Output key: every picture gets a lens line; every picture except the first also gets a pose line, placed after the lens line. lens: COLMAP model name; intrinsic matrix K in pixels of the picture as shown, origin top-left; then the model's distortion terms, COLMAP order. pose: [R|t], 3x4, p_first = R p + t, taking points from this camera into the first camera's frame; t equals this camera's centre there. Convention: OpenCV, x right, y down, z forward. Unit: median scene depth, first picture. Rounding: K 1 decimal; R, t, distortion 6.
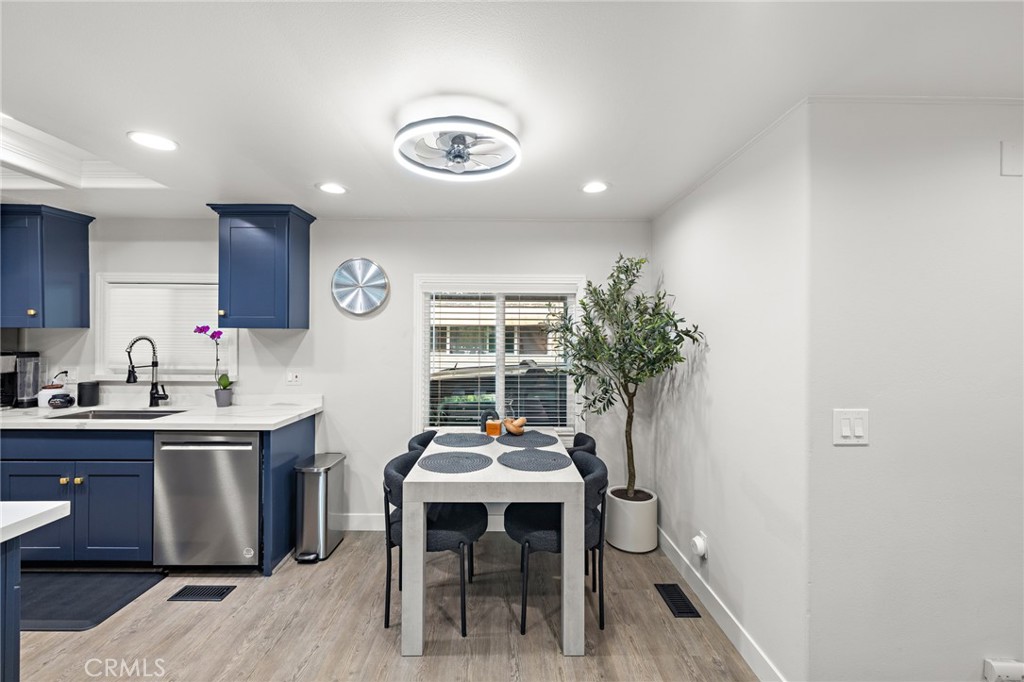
lens RADIAL K [[427.1, 0, 507.3], [0, 427.1, 335.8], [0, 0, 1]] dist [0.001385, -0.000031]
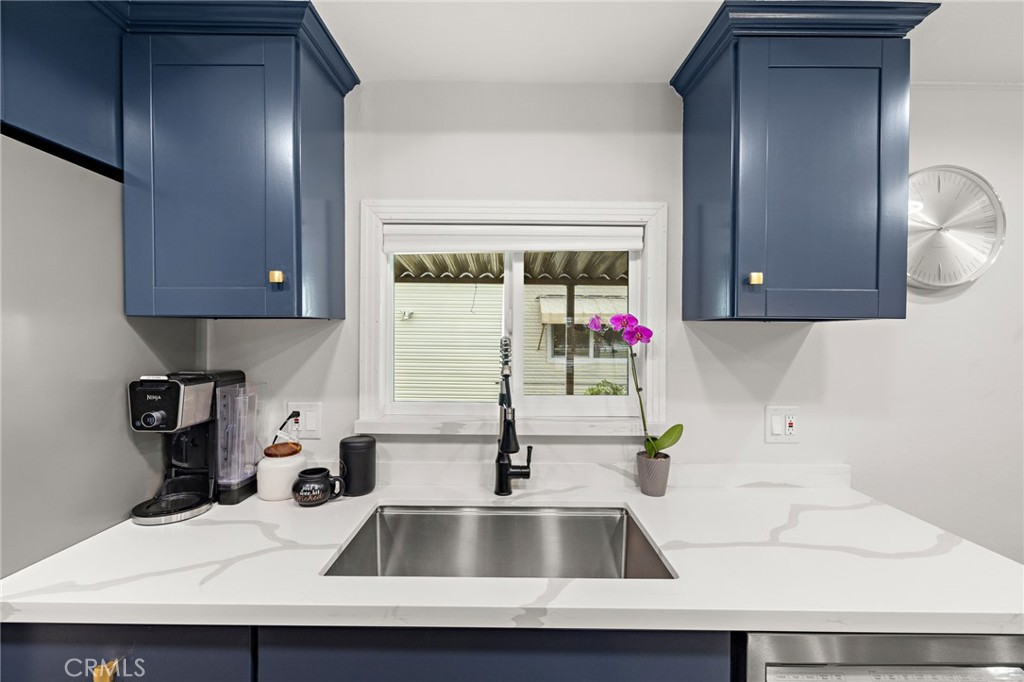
lens RADIAL K [[427.1, 0, 507.3], [0, 427.1, 335.8], [0, 0, 1]] dist [0.001385, -0.000031]
pose [[0.999955, 0.001145, -0.009382, -0.817478], [-0.001126, 0.999997, 0.002032, -0.001384], [0.009384, -0.002021, 0.999954, 0.551109]]
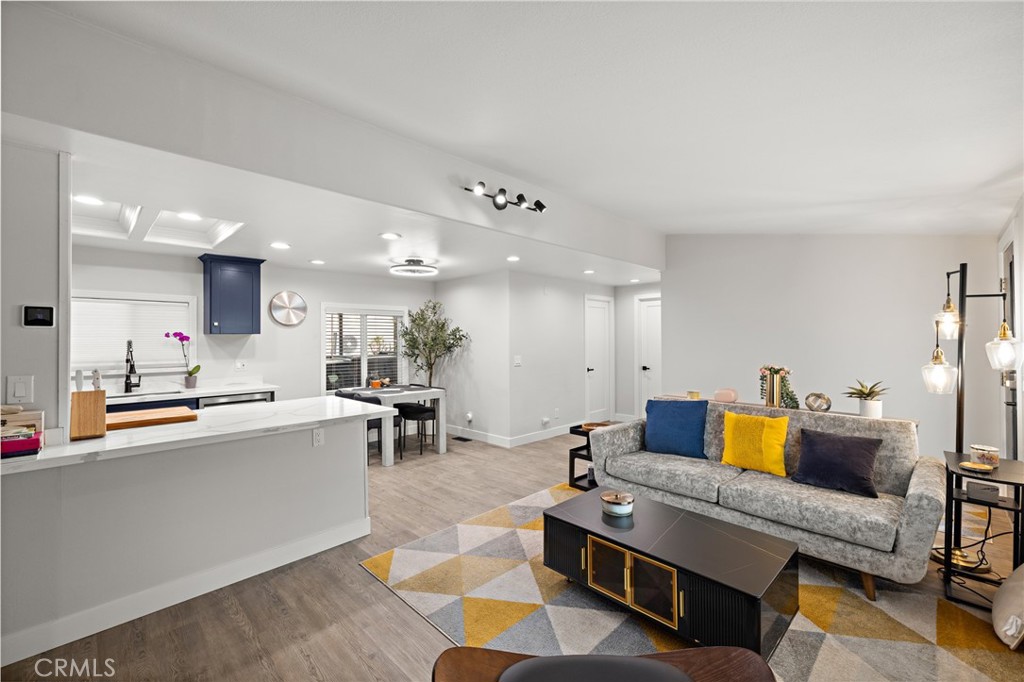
lens RADIAL K [[427.1, 0, 507.3], [0, 427.1, 335.8], [0, 0, 1]] dist [0.001385, -0.000031]
pose [[0.715299, -0.003817, 0.698808, -0.911315], [0.010986, 0.999923, -0.005784, 0.009067], [-0.698732, 0.011814, 0.715286, -0.779795]]
